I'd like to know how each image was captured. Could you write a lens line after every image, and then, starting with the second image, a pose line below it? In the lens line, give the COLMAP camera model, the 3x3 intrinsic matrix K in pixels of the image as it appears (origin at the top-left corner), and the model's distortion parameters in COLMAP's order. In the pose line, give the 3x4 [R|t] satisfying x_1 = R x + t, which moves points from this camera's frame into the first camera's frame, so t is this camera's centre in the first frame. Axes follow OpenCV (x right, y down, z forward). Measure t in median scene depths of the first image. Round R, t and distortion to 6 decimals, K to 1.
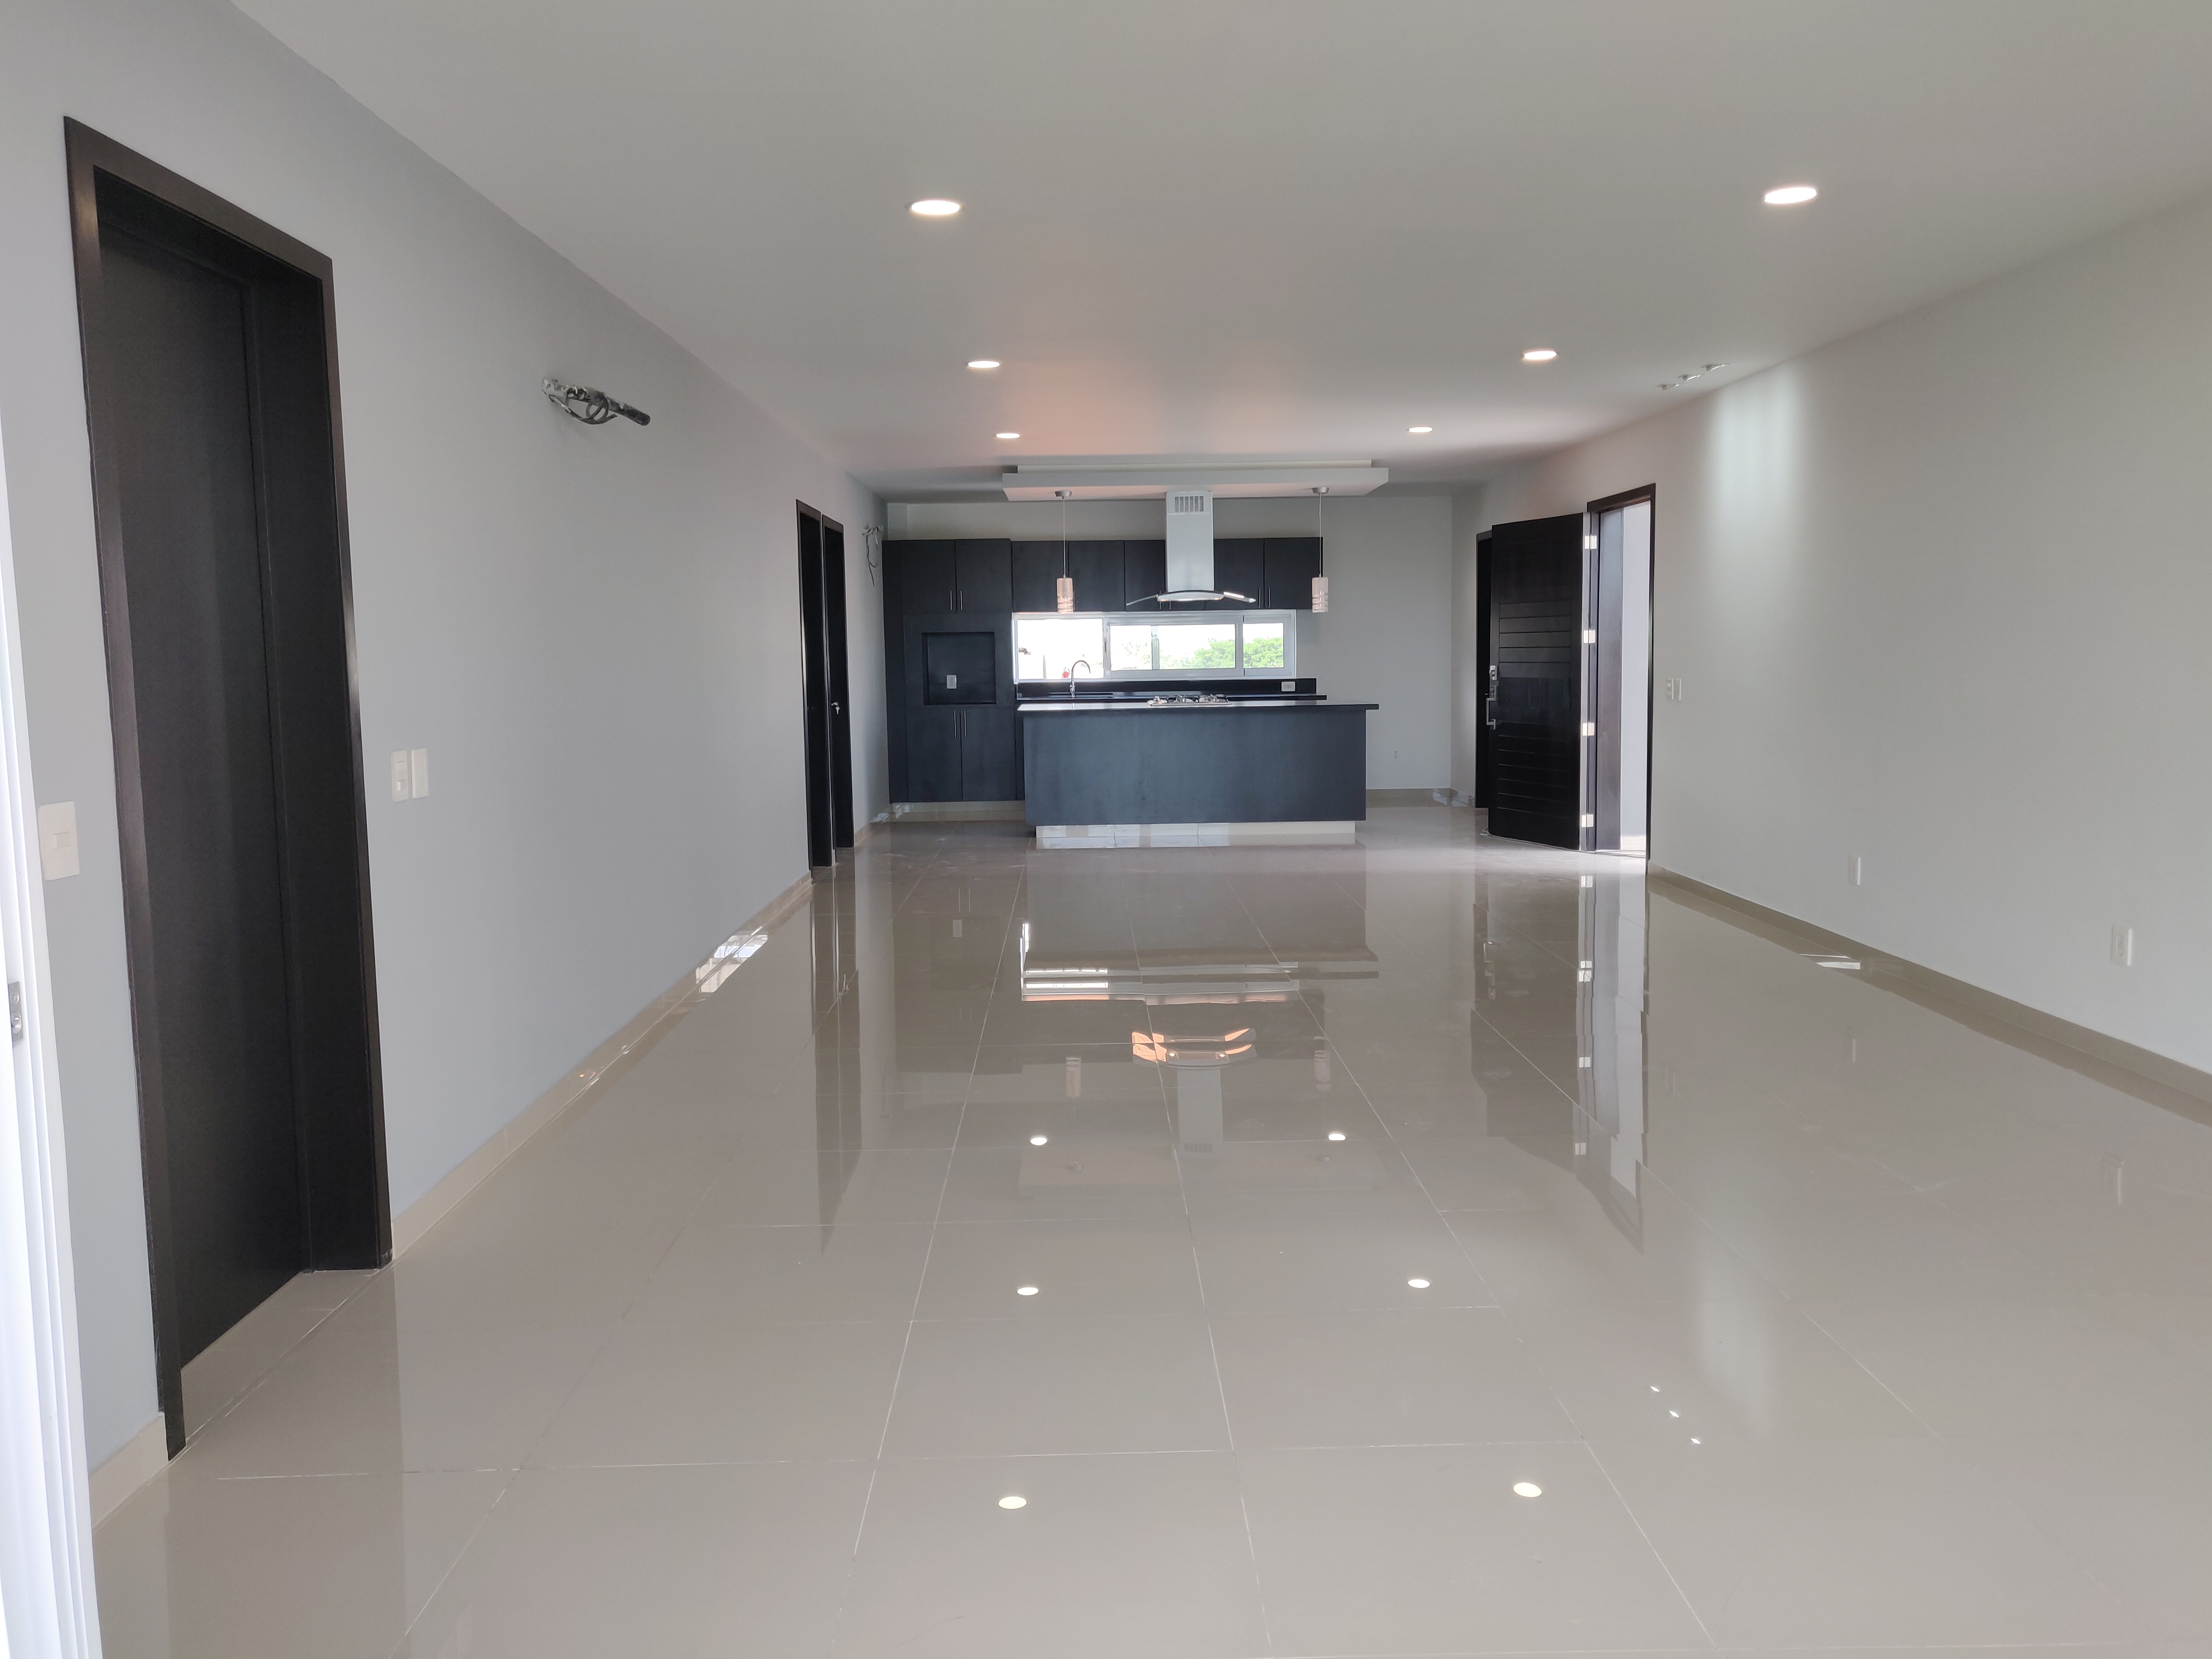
lens RADIAL K [[1722.9, 0, 1106.0], [0, 1722.9, 829.5], [0, 0, 1]] dist [-0.011769, -0.006242]
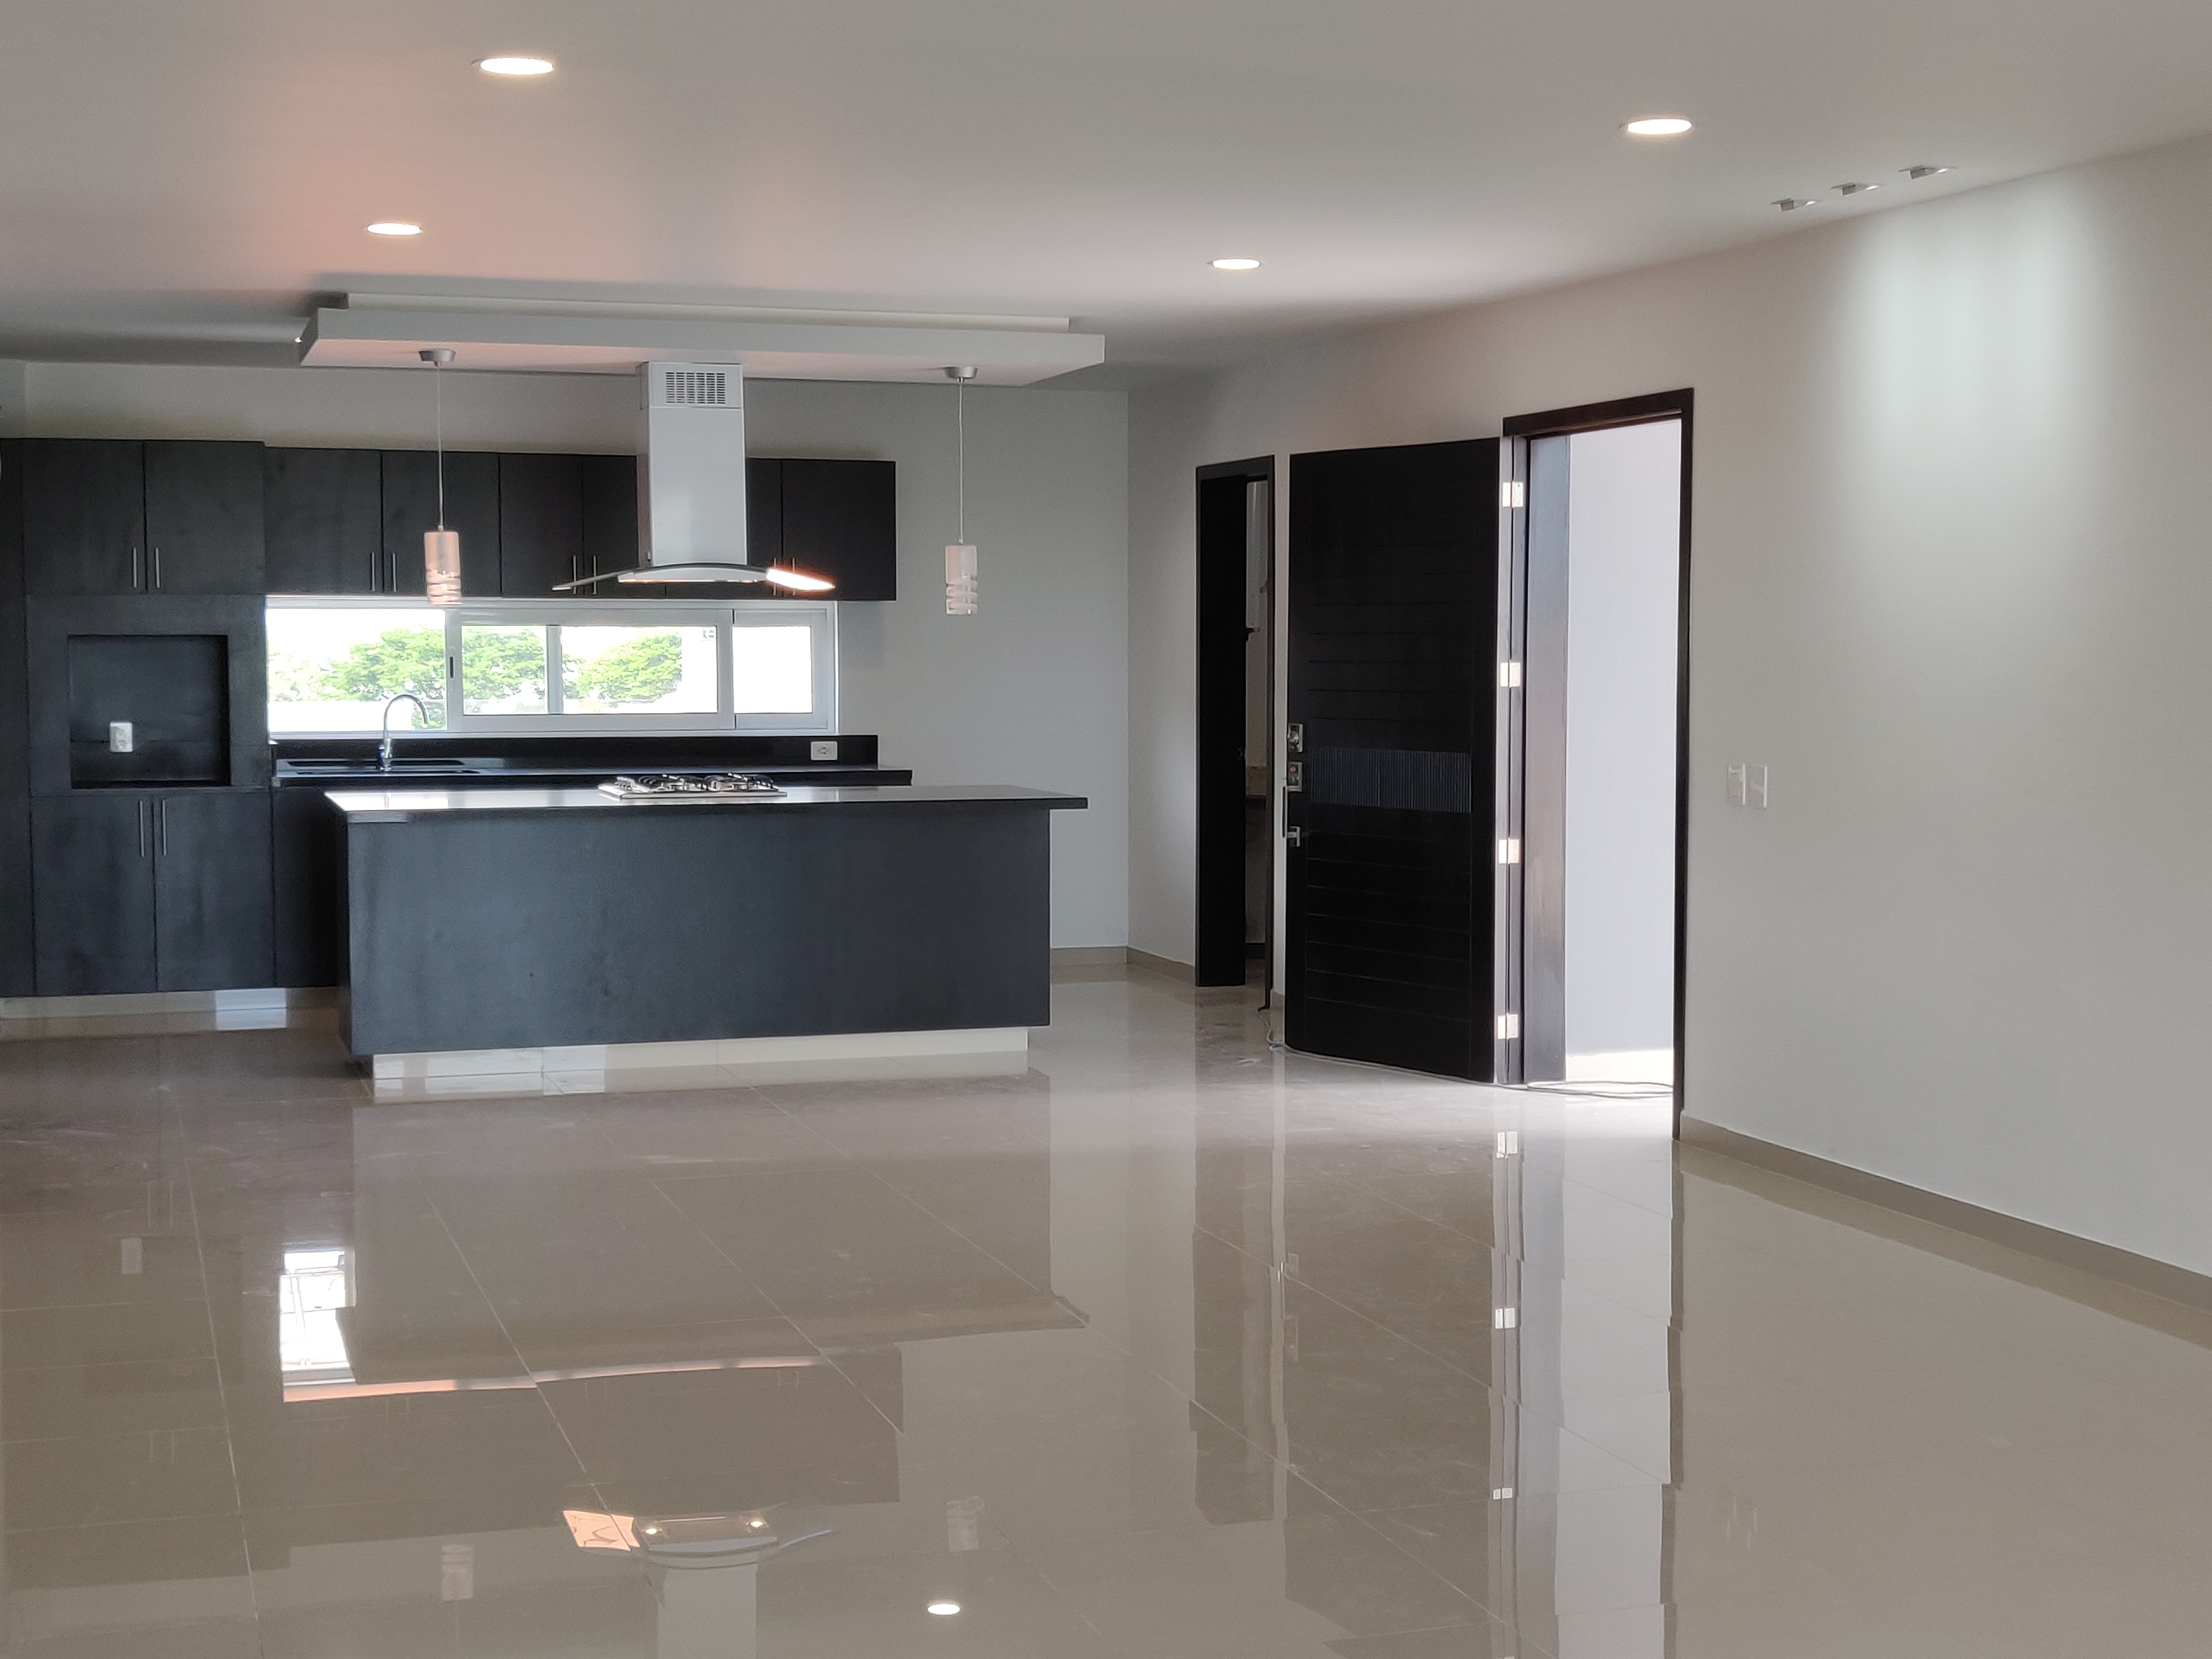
lens RADIAL K [[3137.0, 0, 1133.3], [0, 3137.0, 839.0], [0, 0, 1]] dist [0.188023, -0.921638]
pose [[0.955752, -0.002909, 0.294159, -0.096853], [0.015485, 0.999062, -0.040430, -0.022375], [-0.293765, 0.043196, 0.954901, 0.110330]]
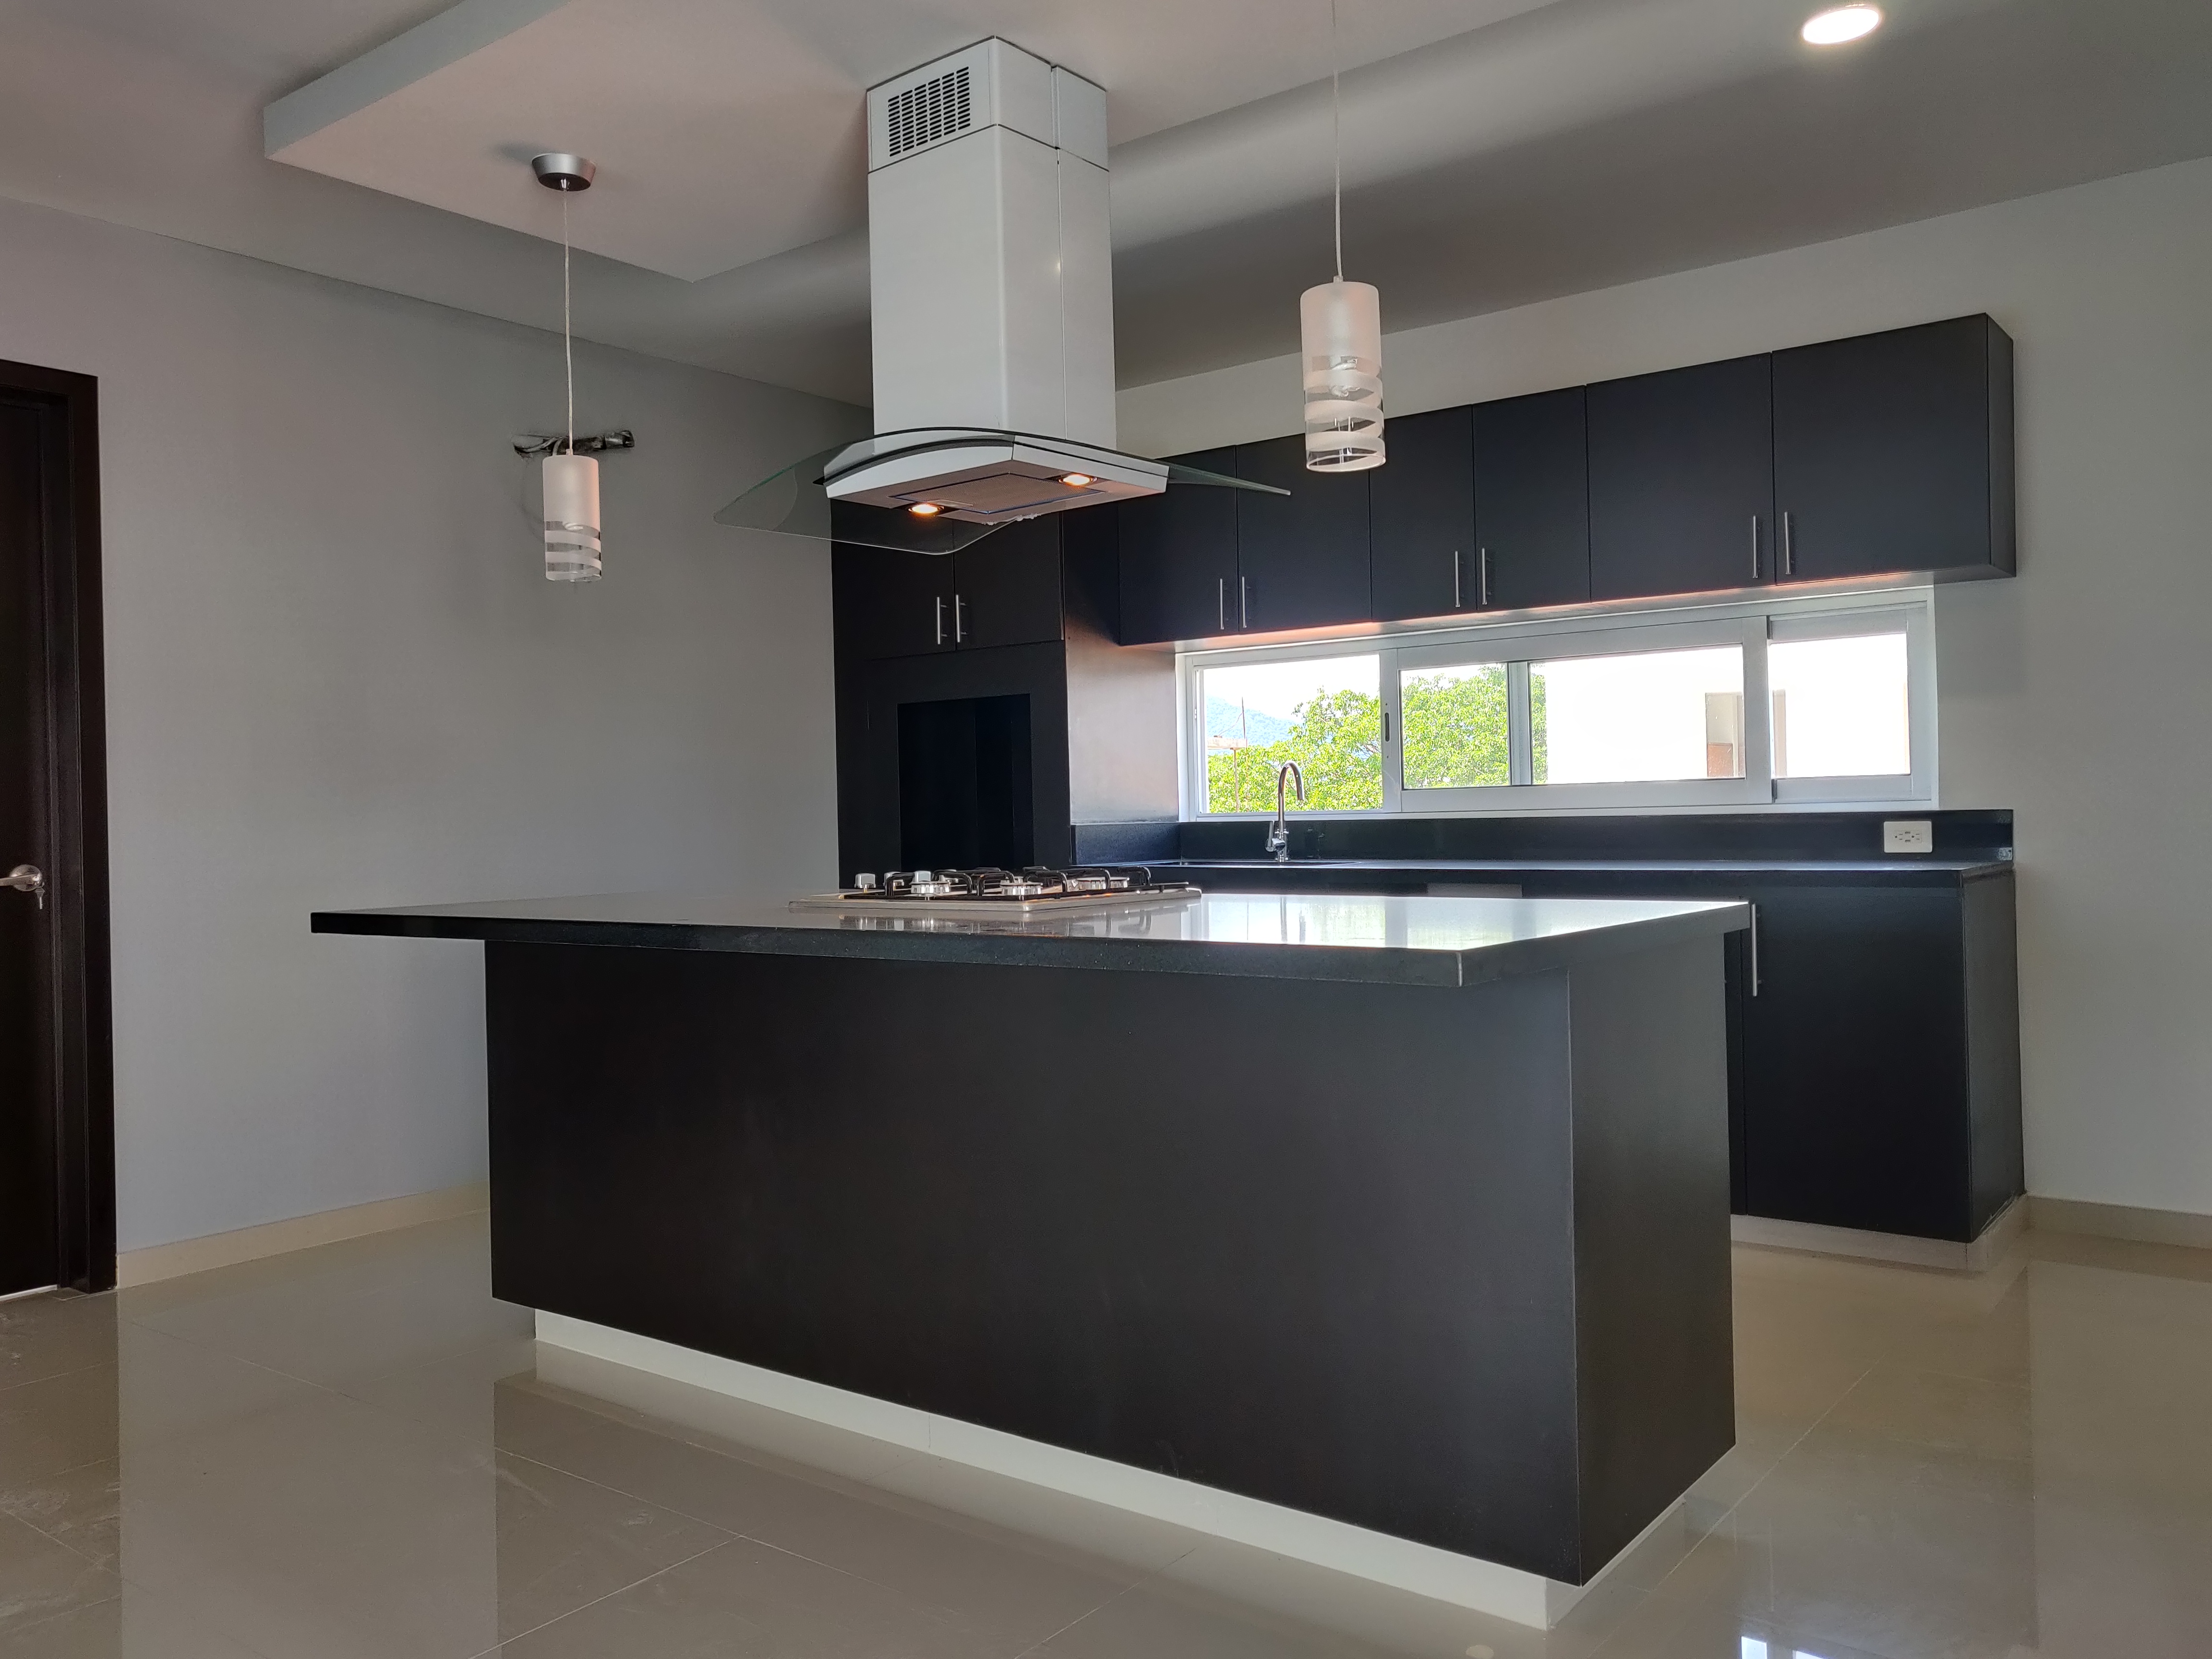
lens RADIAL K [[1722.9, 0, 1106.0], [0, 1722.9, 829.5], [0, 0, 1]] dist [-0.011769, -0.006242]
pose [[0.787668, 0.003932, -0.616088, 0.220564], [-0.053234, 0.996674, -0.061698, -0.070936], [0.613796, 0.081395, 0.785257, 0.821971]]
